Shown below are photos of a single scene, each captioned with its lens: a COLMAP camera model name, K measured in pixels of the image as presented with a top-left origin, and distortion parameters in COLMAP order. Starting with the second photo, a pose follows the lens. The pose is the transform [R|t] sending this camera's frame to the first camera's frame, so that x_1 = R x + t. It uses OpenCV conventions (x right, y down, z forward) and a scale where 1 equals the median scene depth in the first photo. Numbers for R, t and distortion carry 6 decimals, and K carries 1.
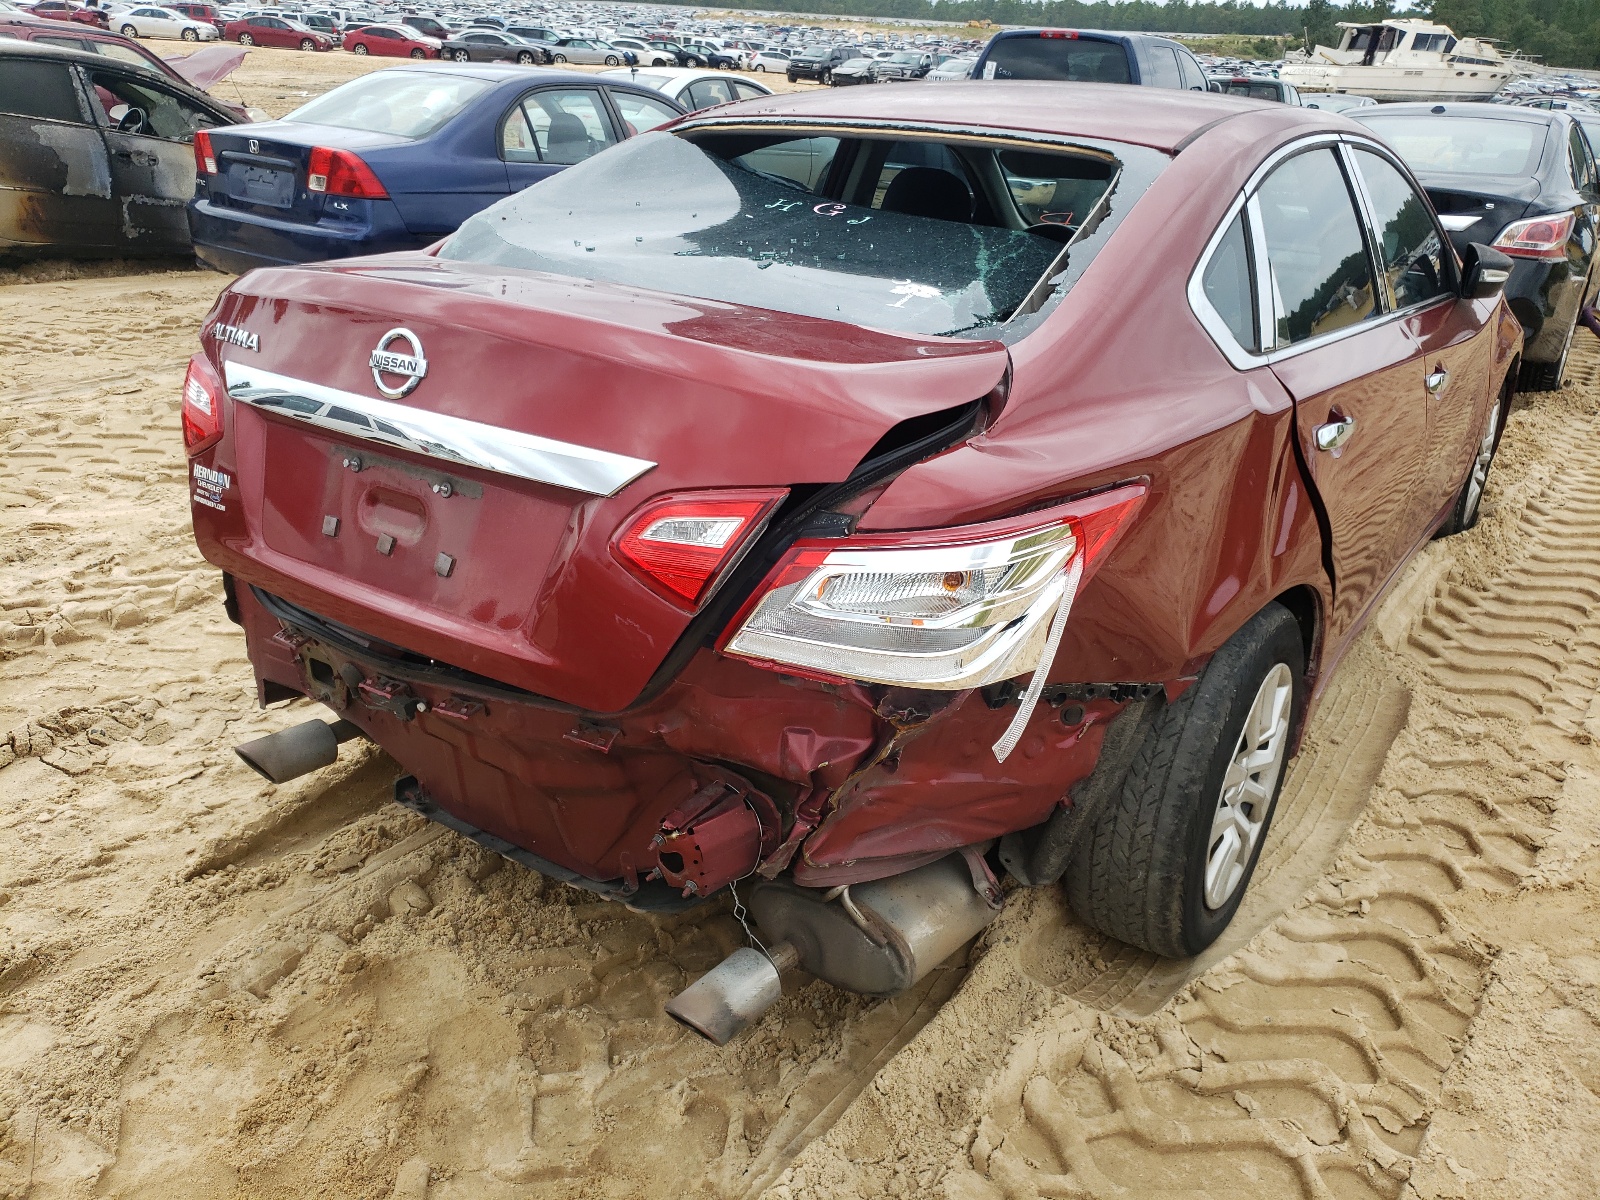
lens RADIAL K [[1213.8, 0, 800.0], [0, 1213.8, 600.0], [0, 0, 1]] dist [-0.016639, 0.040073]
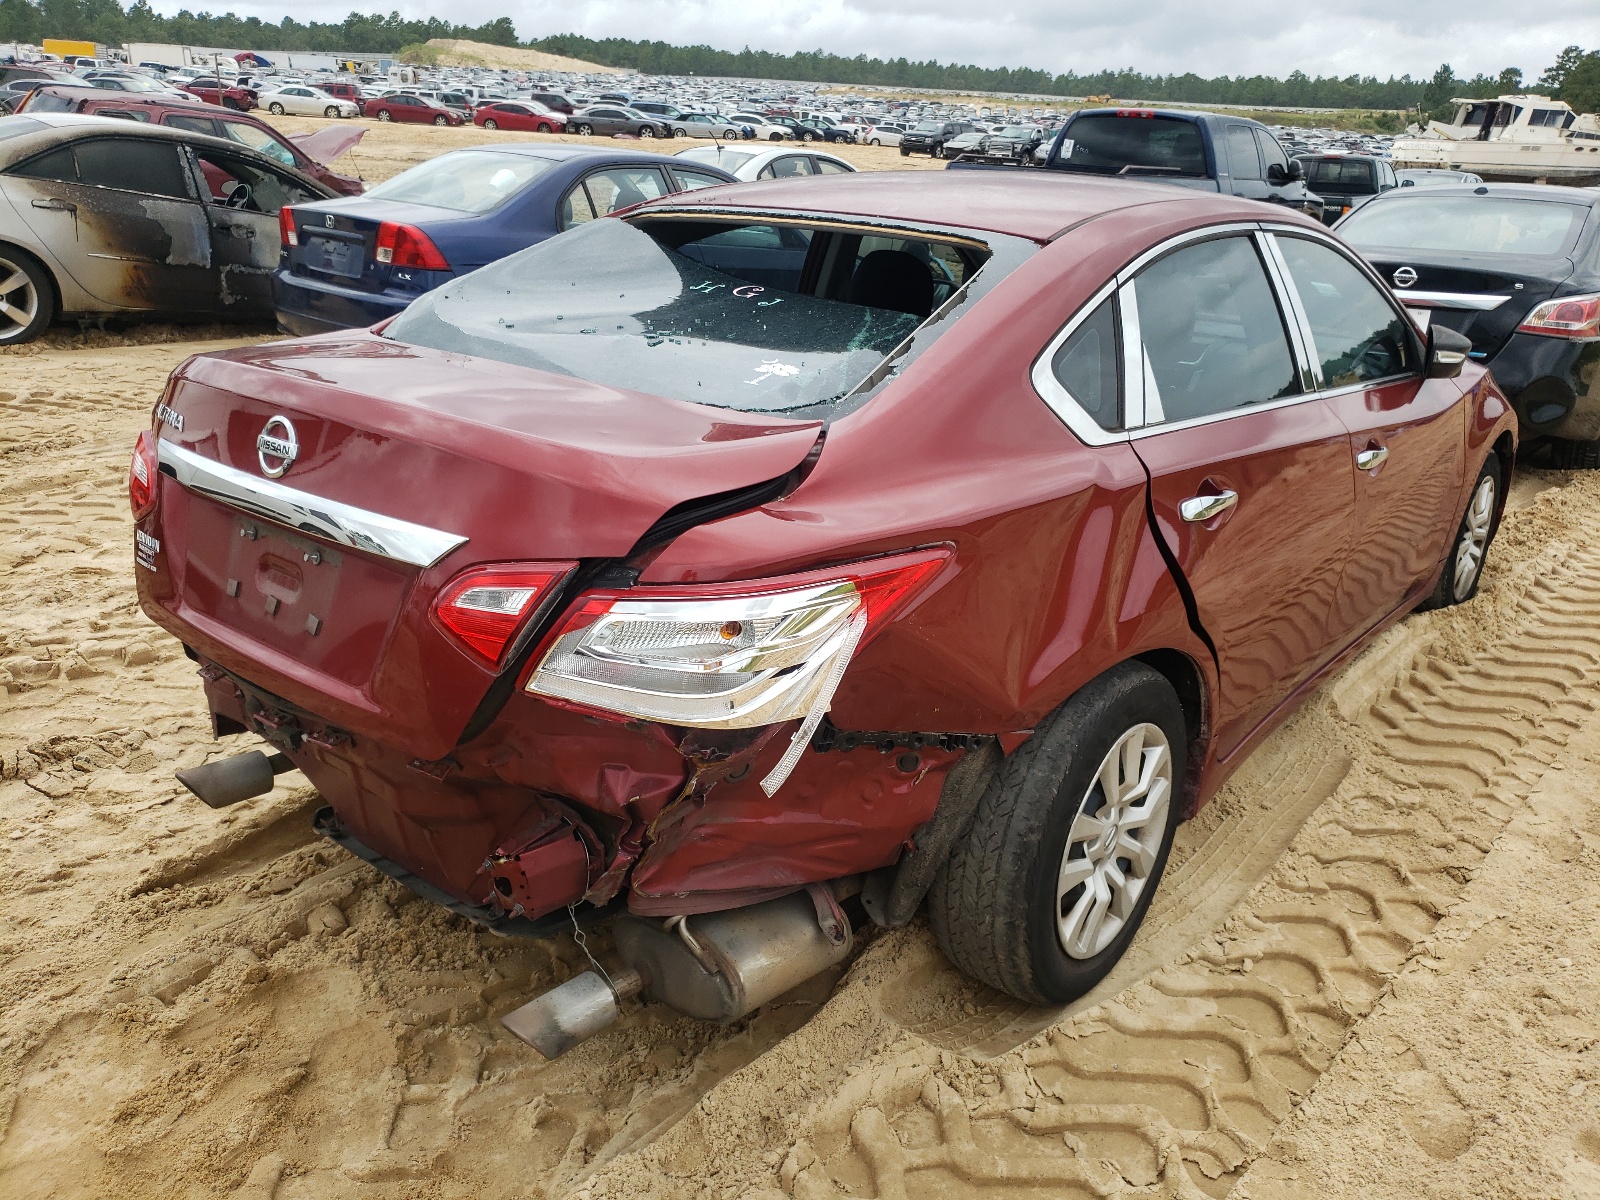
lens RADIAL K [[1198.8, 0, 800.0], [0, 1198.8, 600.0], [0, 0, 1]] dist [-0.022913, 0.050942]
pose [[0.998188, 0.022841, -0.055671, 0.143369], [-0.025648, 0.998408, -0.050232, 0.005185], [0.054435, 0.051569, 0.997185, -0.048812]]
